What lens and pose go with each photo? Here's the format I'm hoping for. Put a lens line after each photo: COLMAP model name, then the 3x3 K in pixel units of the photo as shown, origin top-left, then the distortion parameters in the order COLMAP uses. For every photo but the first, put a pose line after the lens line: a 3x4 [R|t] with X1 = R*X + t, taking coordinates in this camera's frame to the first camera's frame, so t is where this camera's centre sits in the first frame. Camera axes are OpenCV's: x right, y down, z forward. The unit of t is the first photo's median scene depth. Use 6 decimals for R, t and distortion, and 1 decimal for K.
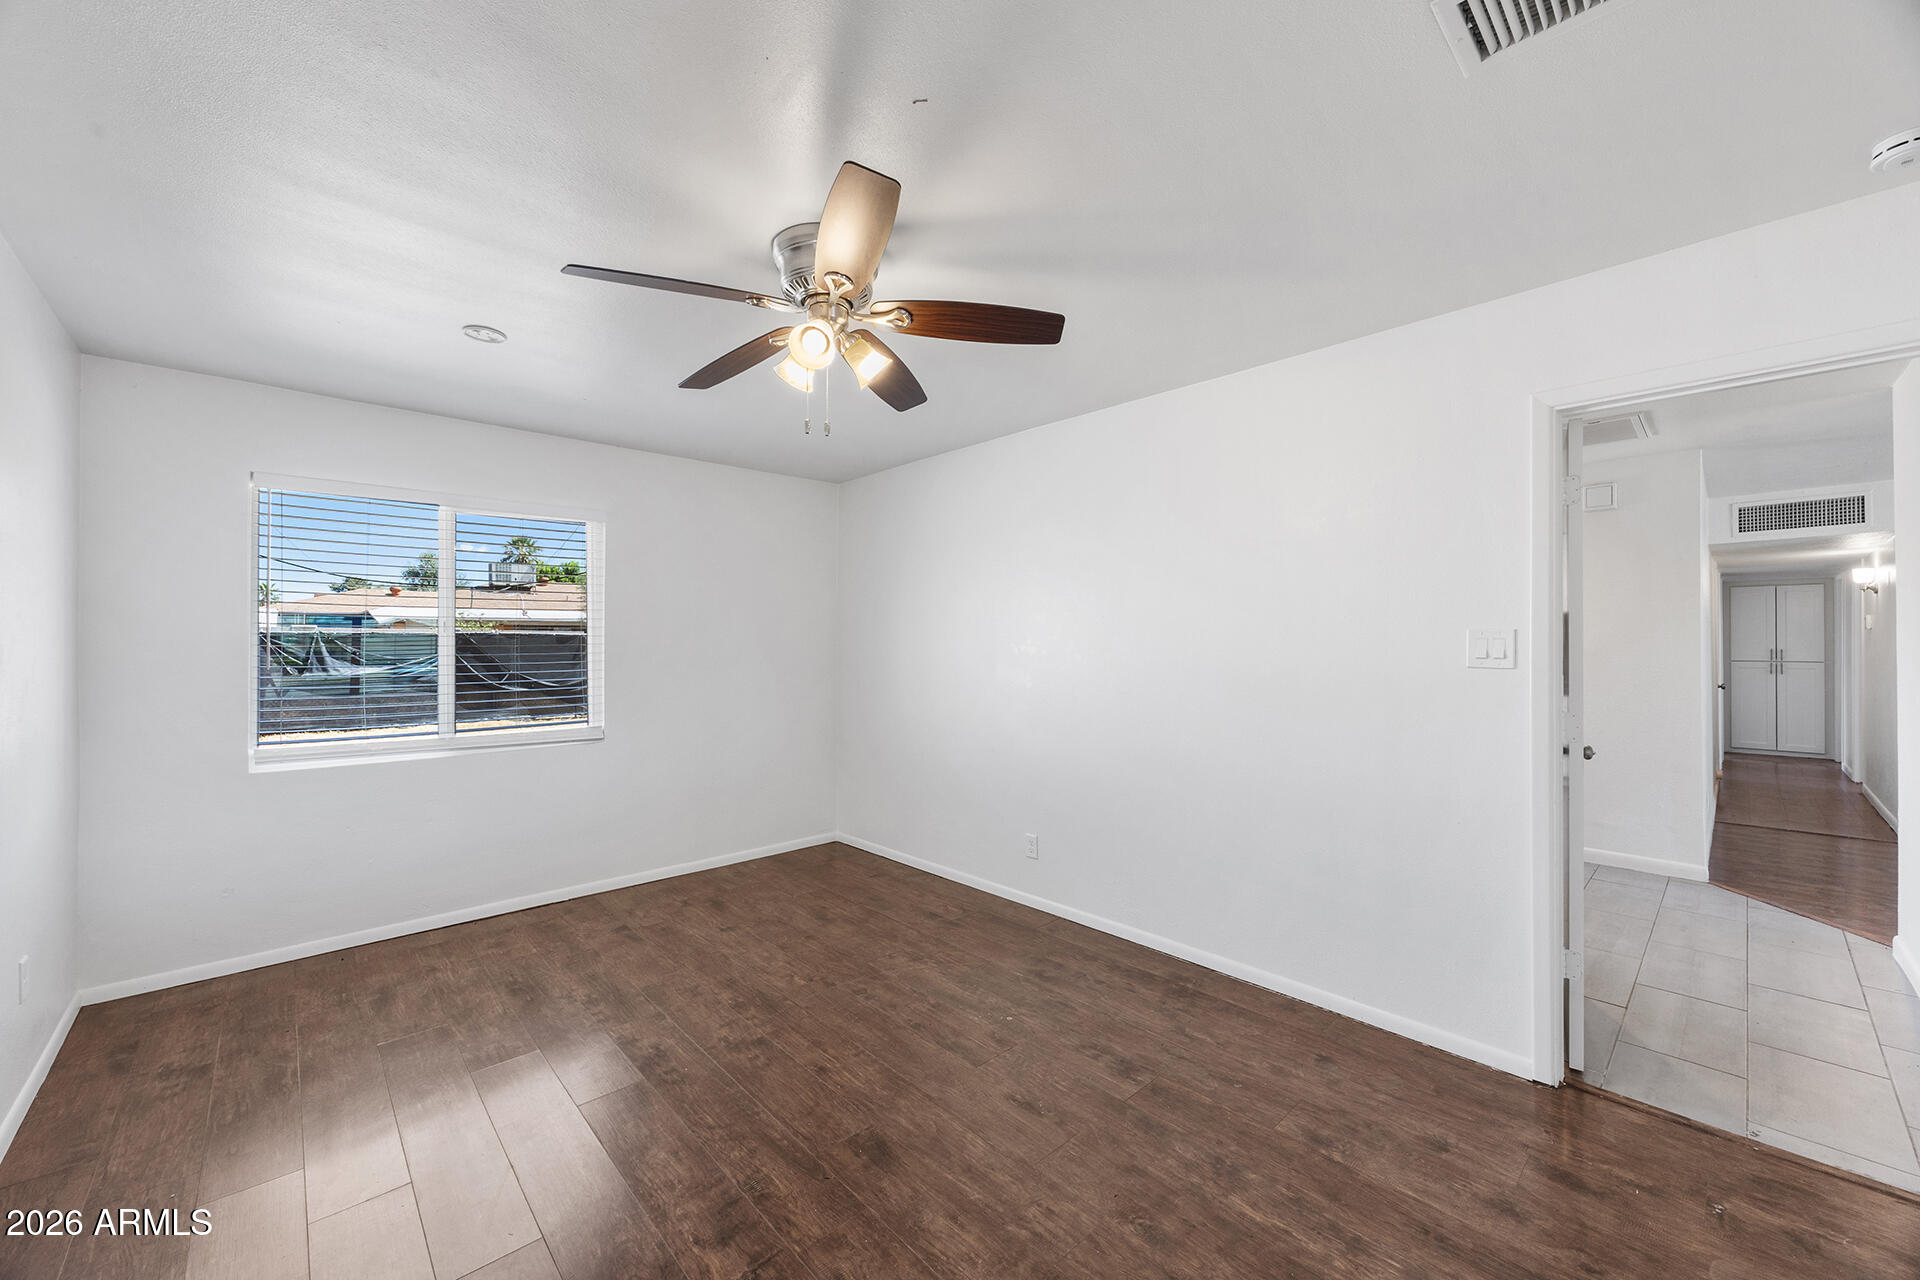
lens RADIAL K [[741.2, 0, 961.5], [0, 741.2, 650.1], [0, 0, 1]] dist [0.004863, -0.001827]
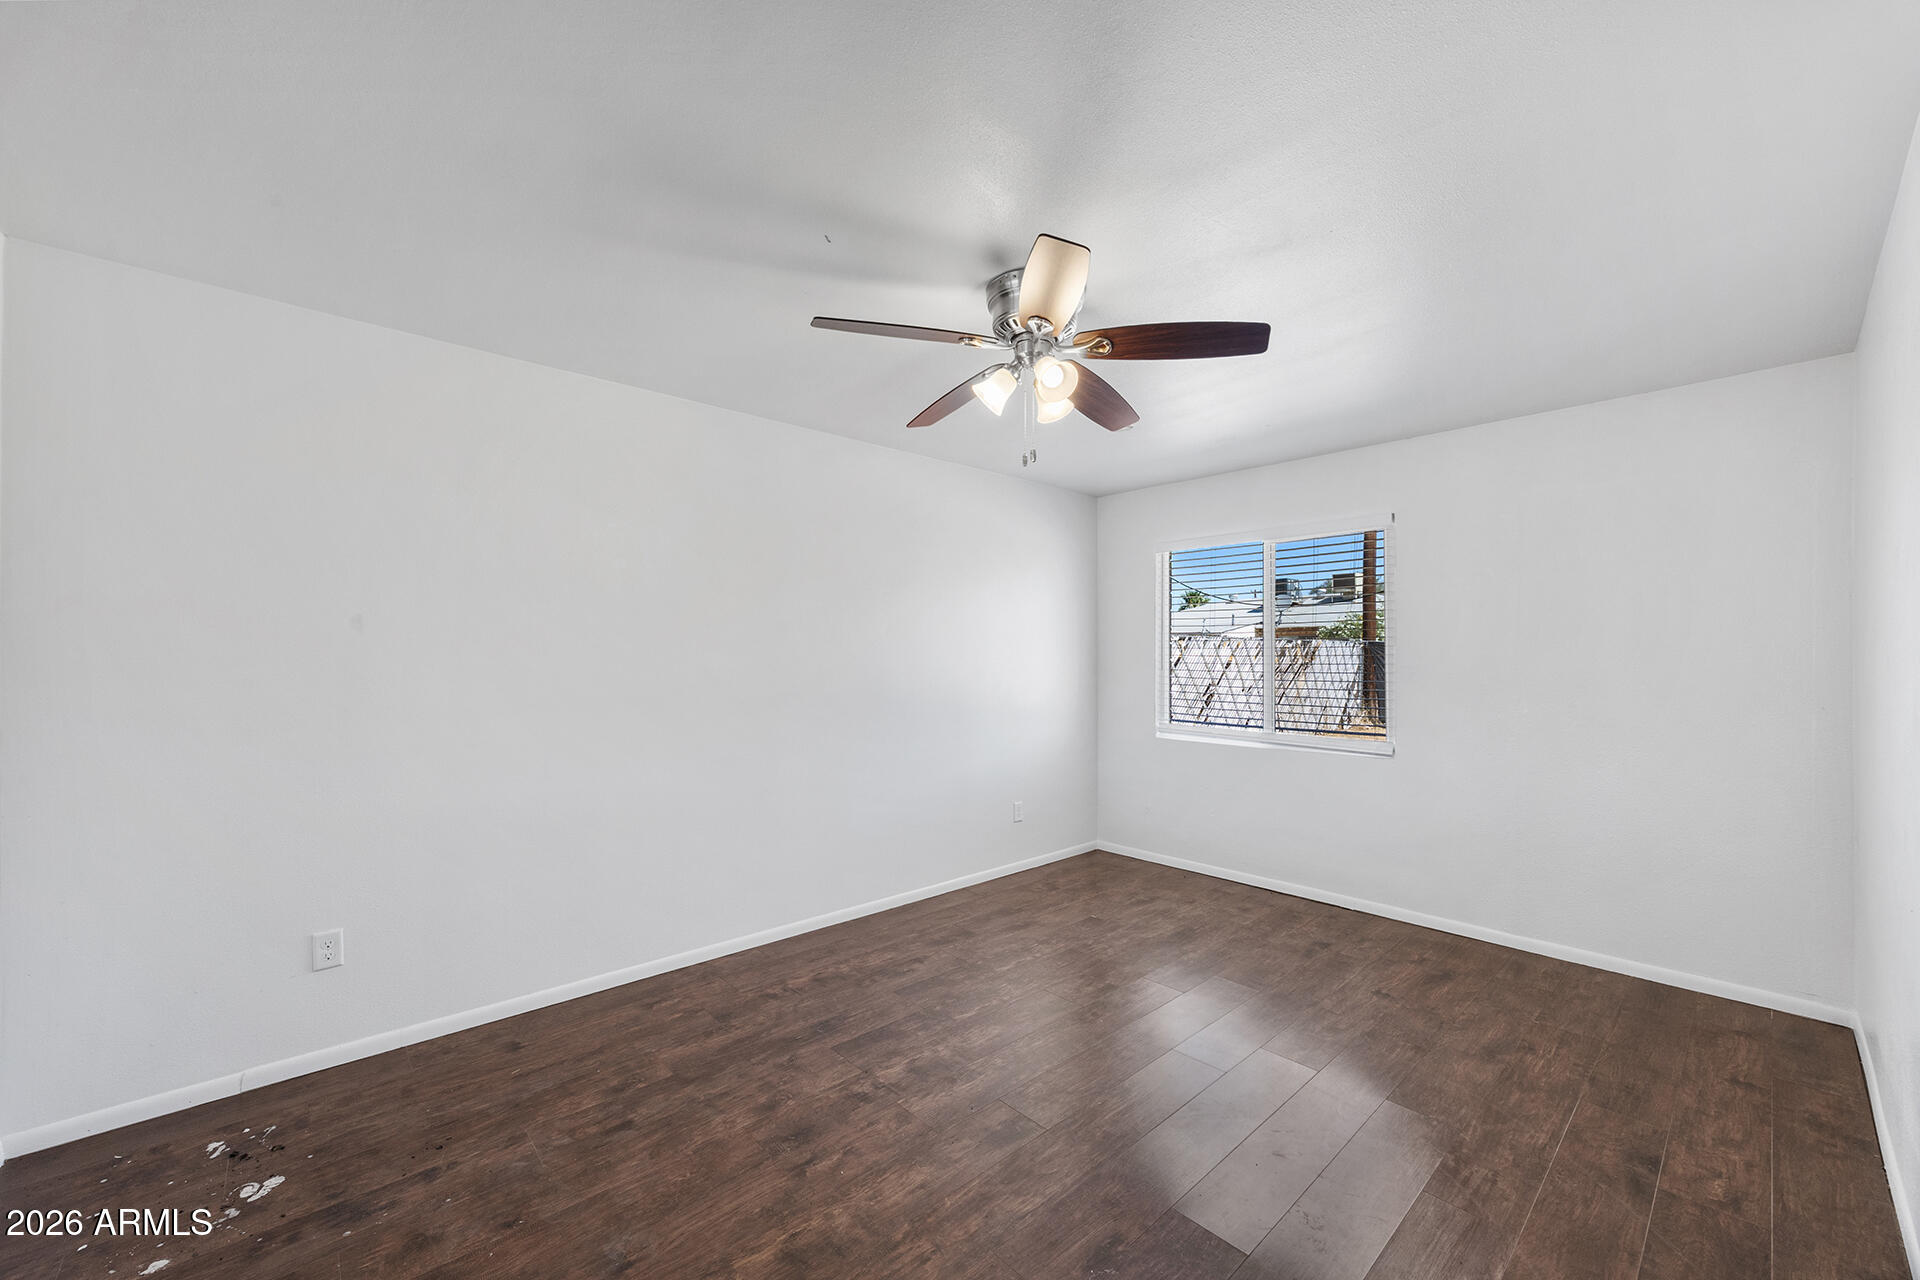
lens RADIAL K [[741.2, 0, 945.2], [0, 741.2, 645.1], [0, 0, 1]] dist [0.004863, -0.001827]
pose [[-0.024903, -0.010891, -0.999631, 0.639749], [-0.008407, 0.999908, -0.010685, -0.004144], [0.999655, 0.008138, -0.024992, 0.629548]]
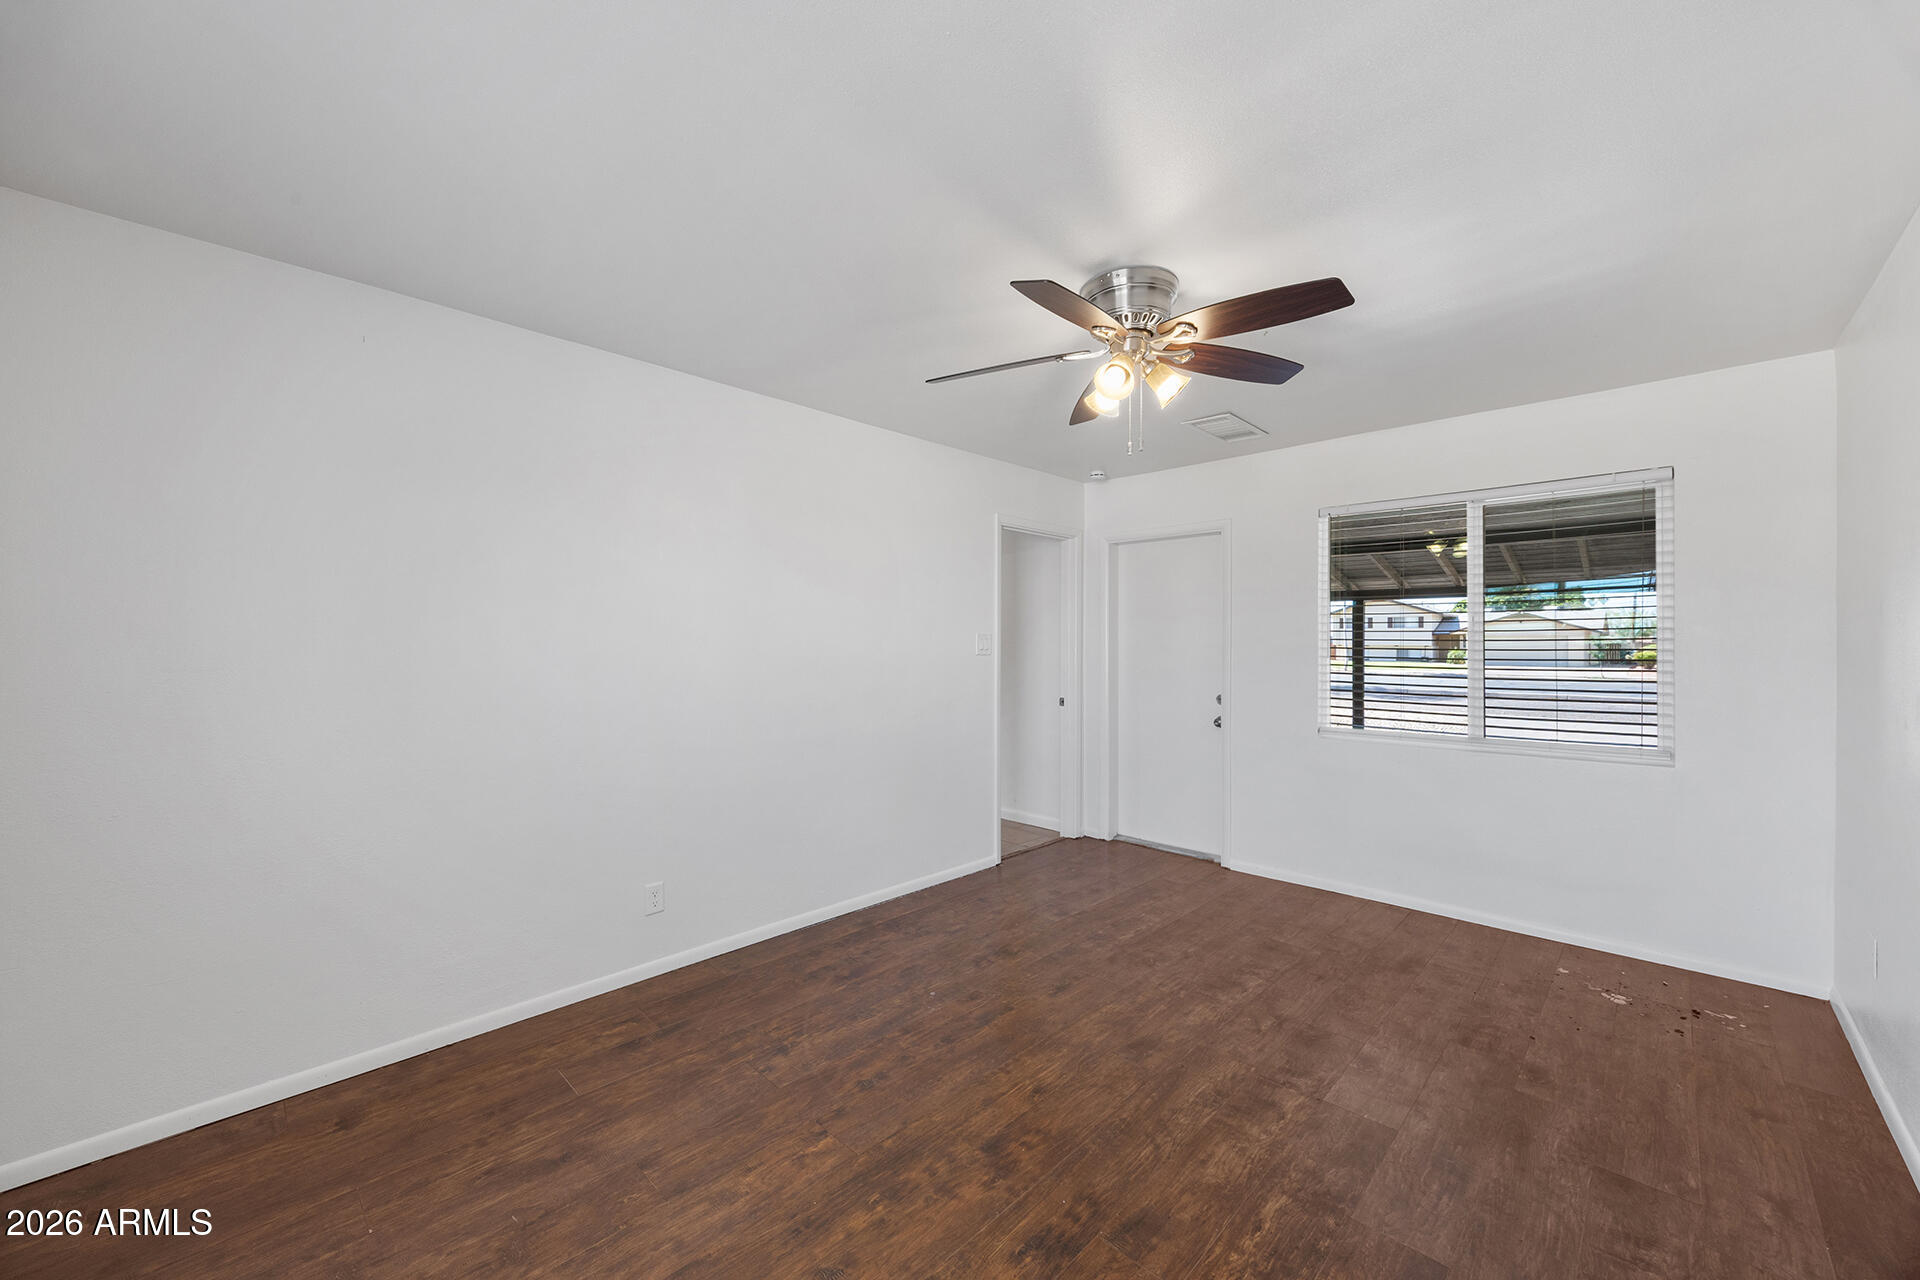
lens RADIAL K [[741.2, 0, 970.4], [0, 741.2, 637.3], [0, 0, 1]] dist [0.004863, -0.001827]
pose [[-0.066180, 0.009613, 0.997761, -0.901877], [0.006132, 0.999939, -0.009227, 0.001104], [-0.997789, 0.005507, -0.066235, 0.919359]]
